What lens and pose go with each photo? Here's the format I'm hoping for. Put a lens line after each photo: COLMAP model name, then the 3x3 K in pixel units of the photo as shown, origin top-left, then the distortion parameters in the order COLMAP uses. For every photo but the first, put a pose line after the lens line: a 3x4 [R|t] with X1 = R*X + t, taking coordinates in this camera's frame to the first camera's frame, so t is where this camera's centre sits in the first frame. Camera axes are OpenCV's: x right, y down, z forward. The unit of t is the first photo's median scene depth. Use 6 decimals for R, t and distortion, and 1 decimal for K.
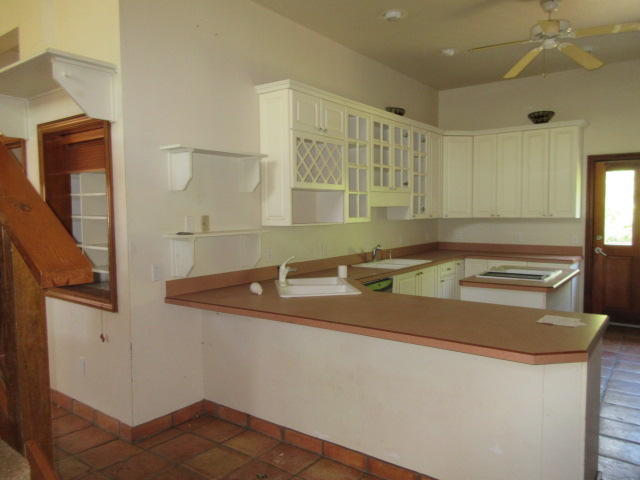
lens RADIAL K [[473.3, 0, 318.8], [0, 473.3, 239.6], [0, 0, 1]] dist [-0.008032, -0.003794]
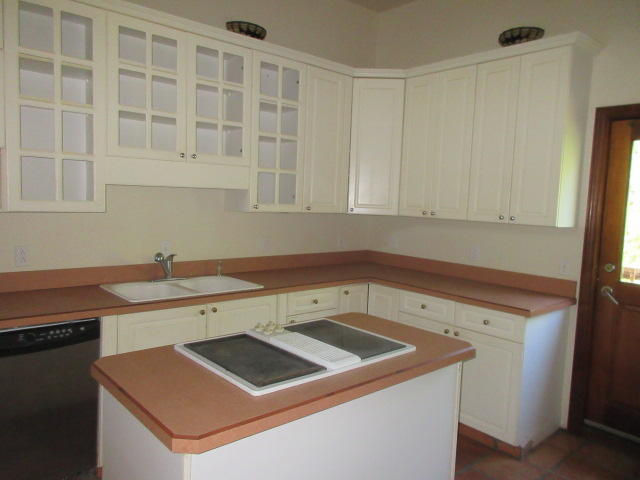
lens RADIAL K [[473.3, 0, 318.8], [0, 473.3, 239.6], [0, 0, 1]] dist [-0.008032, -0.003794]
pose [[0.976304, 0.066691, -0.205869, 0.384925], [-0.061771, 0.997632, 0.030245, -0.030539], [0.207398, -0.016812, 0.978112, 0.423710]]
